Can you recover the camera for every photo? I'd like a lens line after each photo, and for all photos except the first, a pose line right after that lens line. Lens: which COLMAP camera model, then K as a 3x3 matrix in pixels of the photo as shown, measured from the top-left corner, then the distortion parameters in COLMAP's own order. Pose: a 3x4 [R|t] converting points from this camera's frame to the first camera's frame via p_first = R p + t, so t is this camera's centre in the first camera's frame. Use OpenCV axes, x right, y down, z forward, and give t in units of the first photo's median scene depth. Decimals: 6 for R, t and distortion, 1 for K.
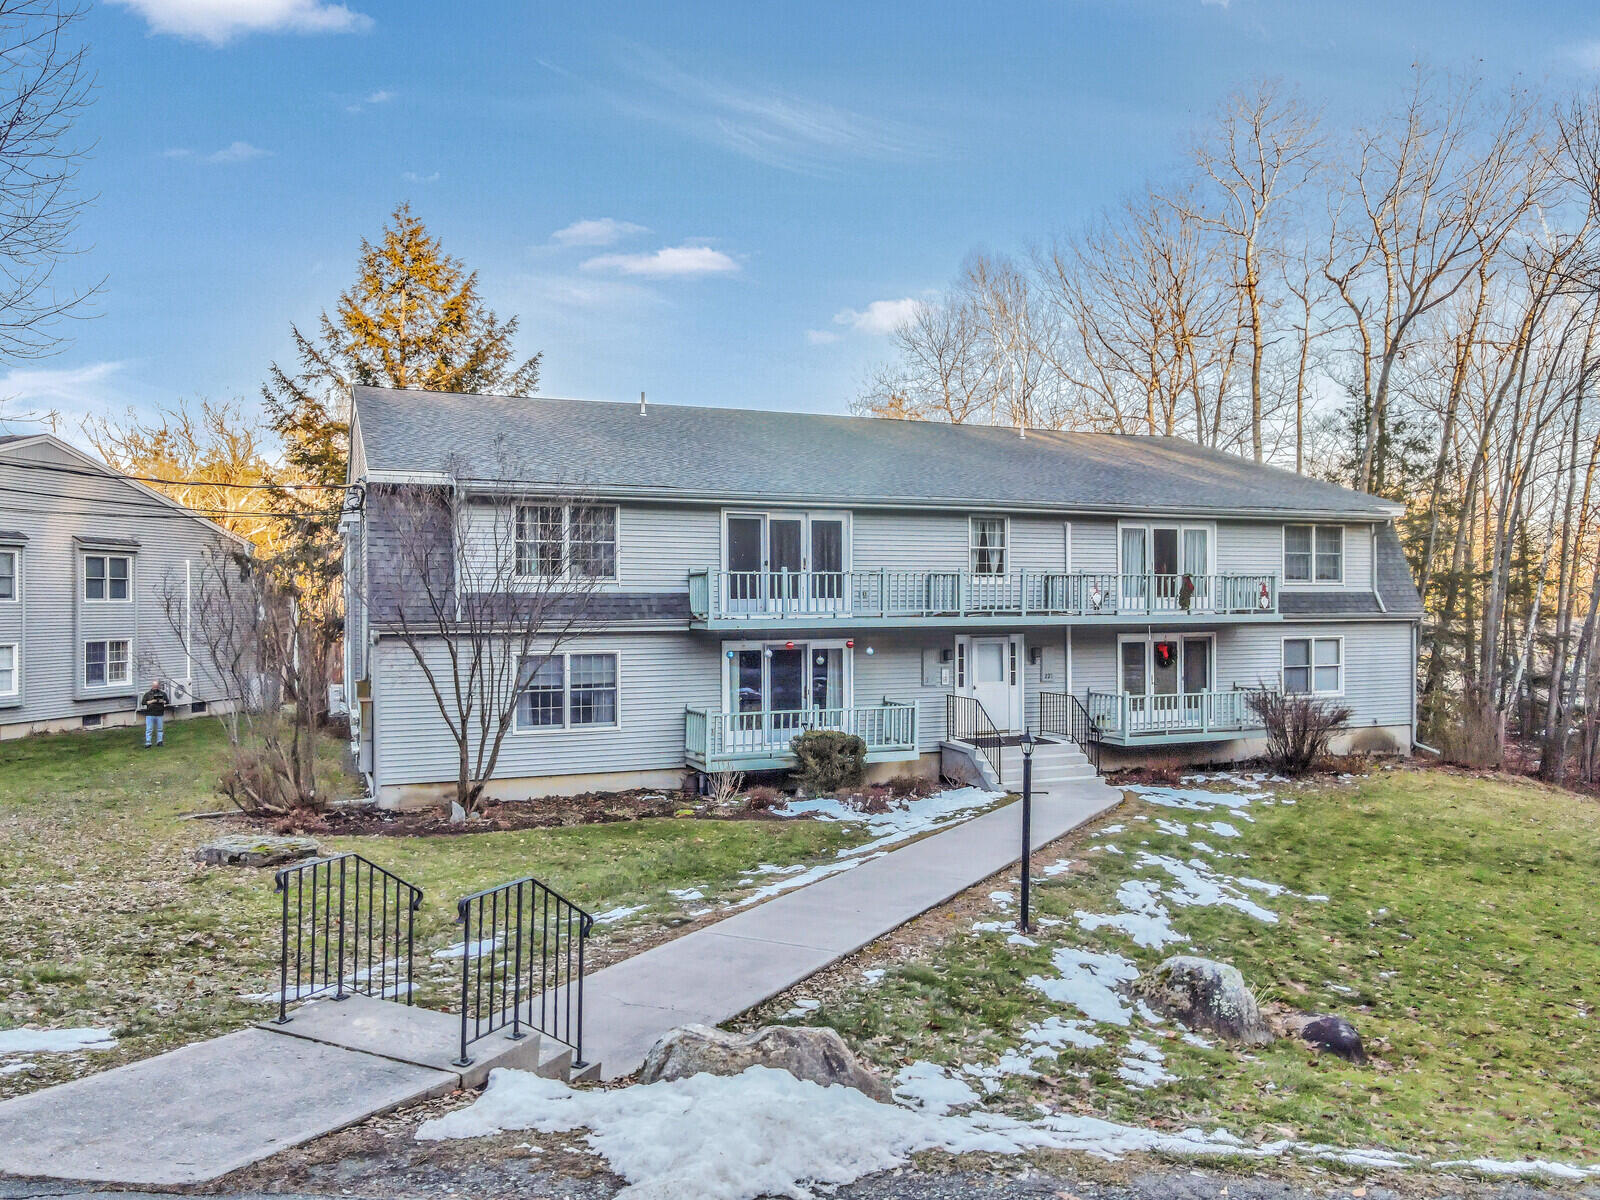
lens RADIAL K [[1114.6, 0, 726.3], [0, 1114.6, 605.1], [0, 0, 1]] dist [0.005038, 0.002442]
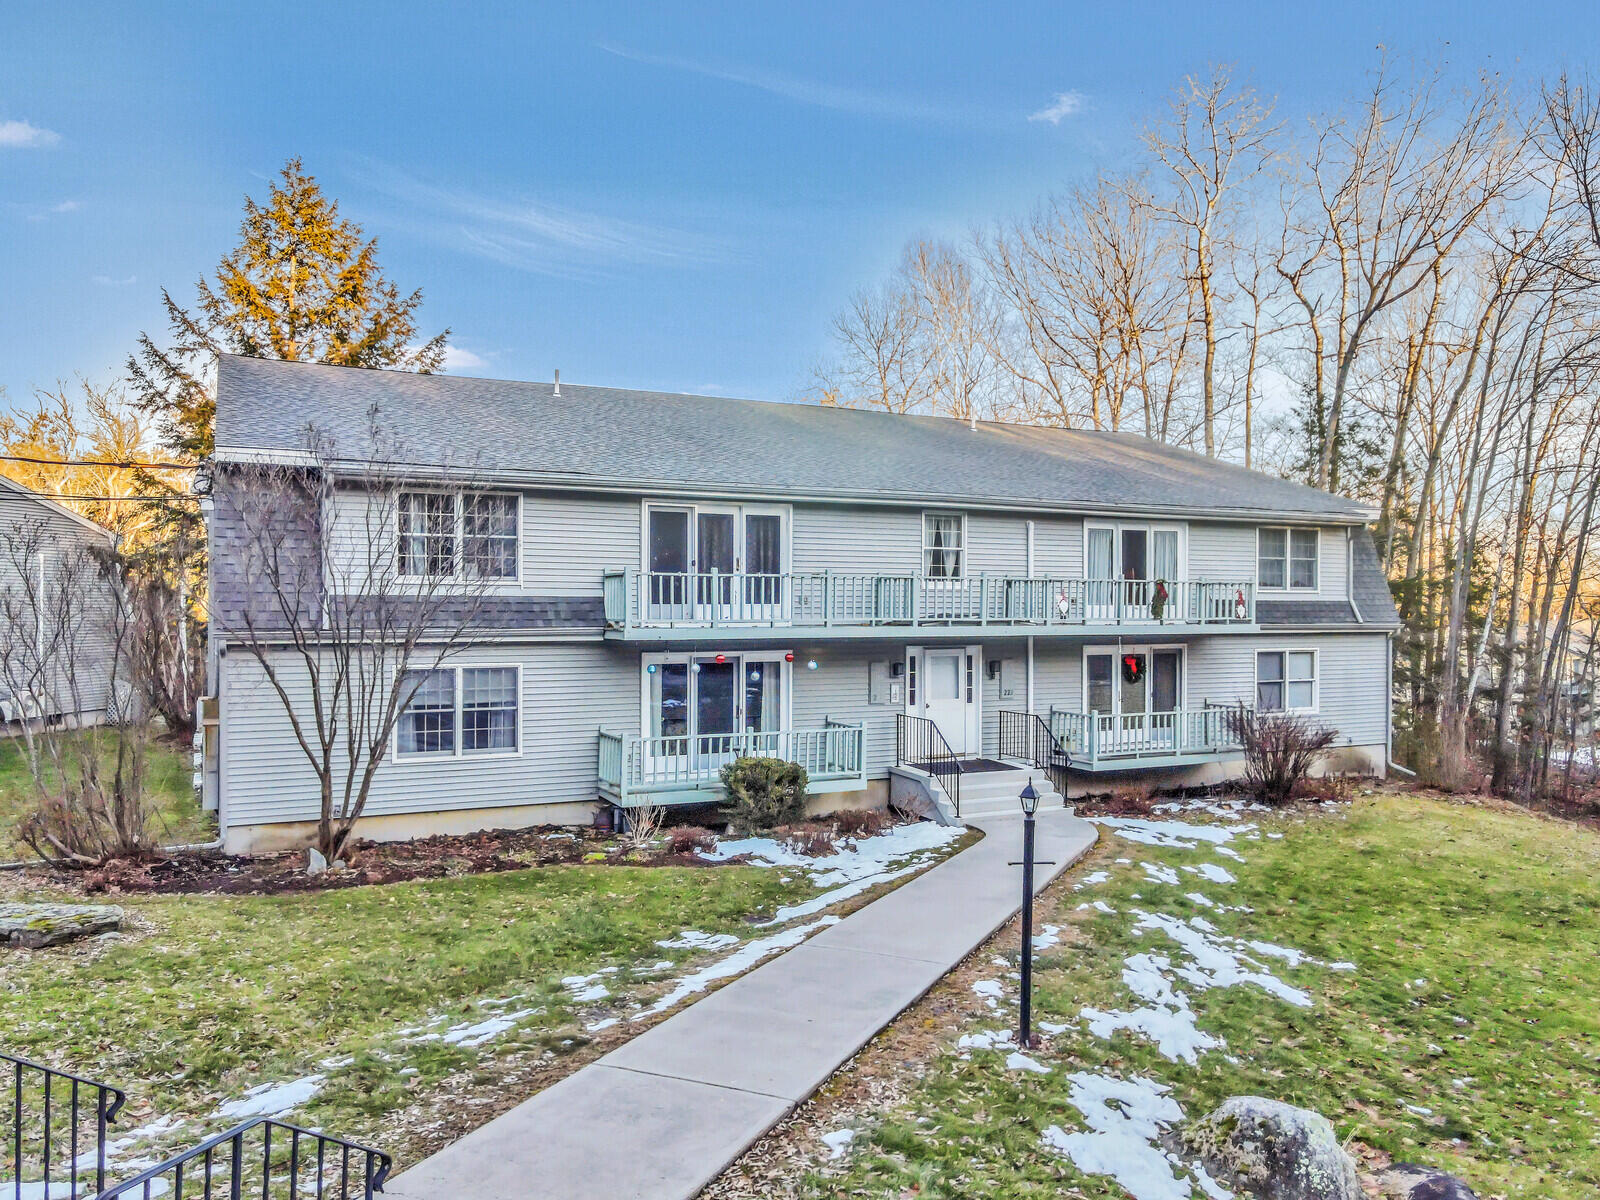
lens RADIAL K [[1131.8, 0, 718.7], [0, 1131.8, 598.1], [0, 0, 1]] dist [0.004025, 0.001275]
pose [[0.998345, 0.007860, 0.056964, 0.005258], [-0.007433, 0.999943, -0.007706, -0.003827], [-0.057021, 0.007270, 0.998346, 0.120018]]
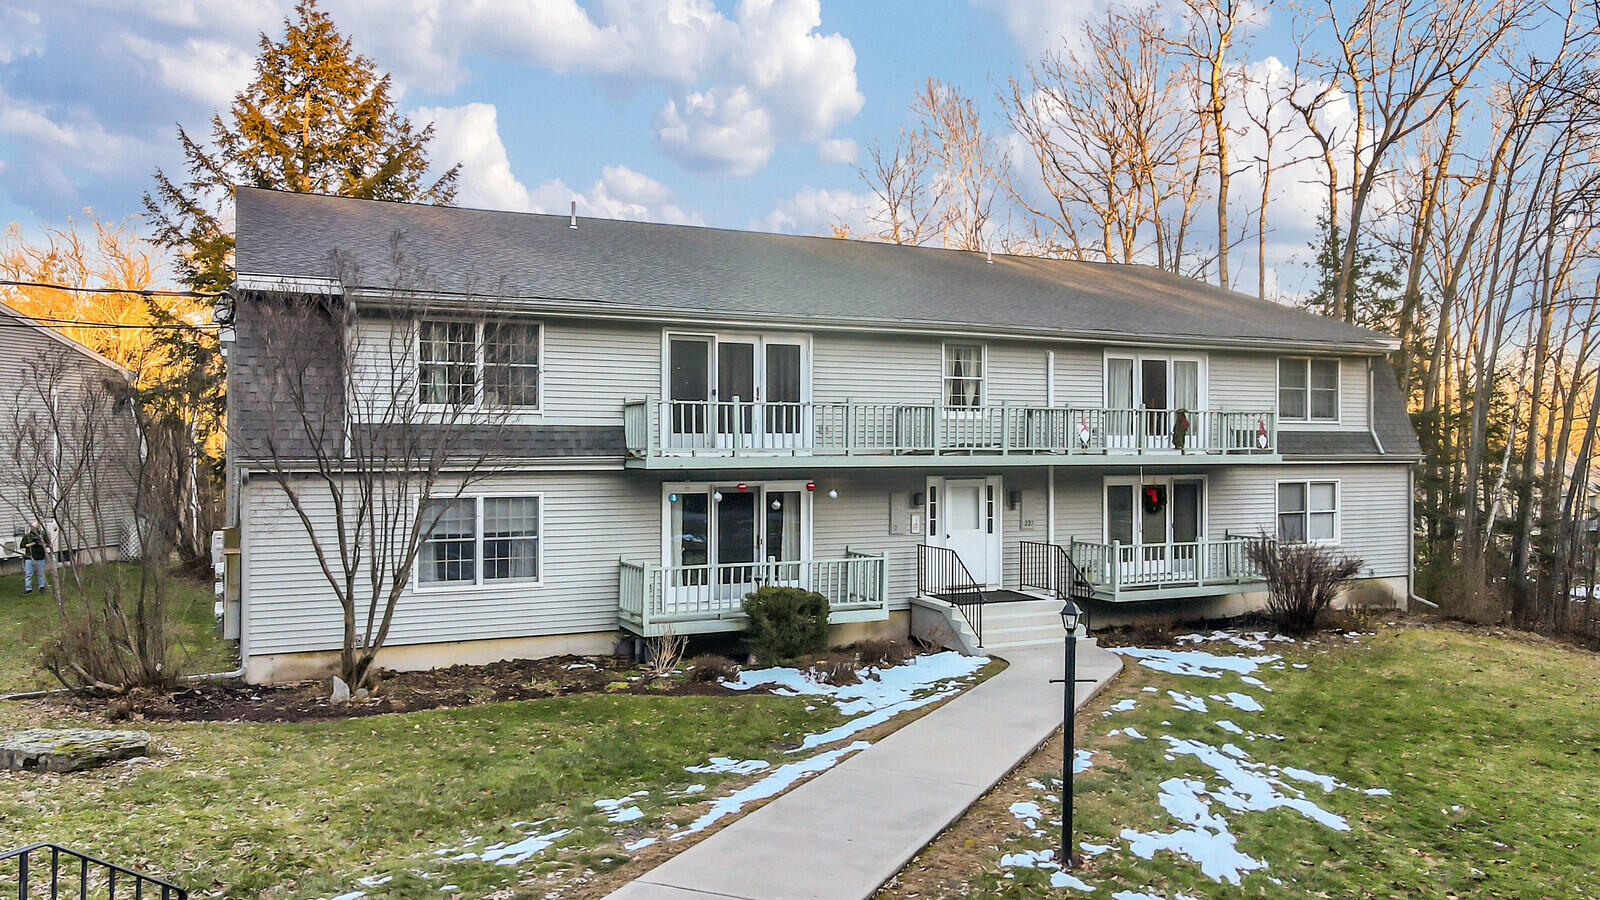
lens RADIAL K [[1134.7, 0, 719.8], [0, 1134.7, 427.1], [0, 0, 1]] dist [0.004952, -0.000014]
pose [[0.998614, 0.006092, 0.052273, -0.005695], [-0.005179, 0.999832, -0.017581, 0.004936], [-0.052371, 0.017286, 0.998478, 0.121869]]
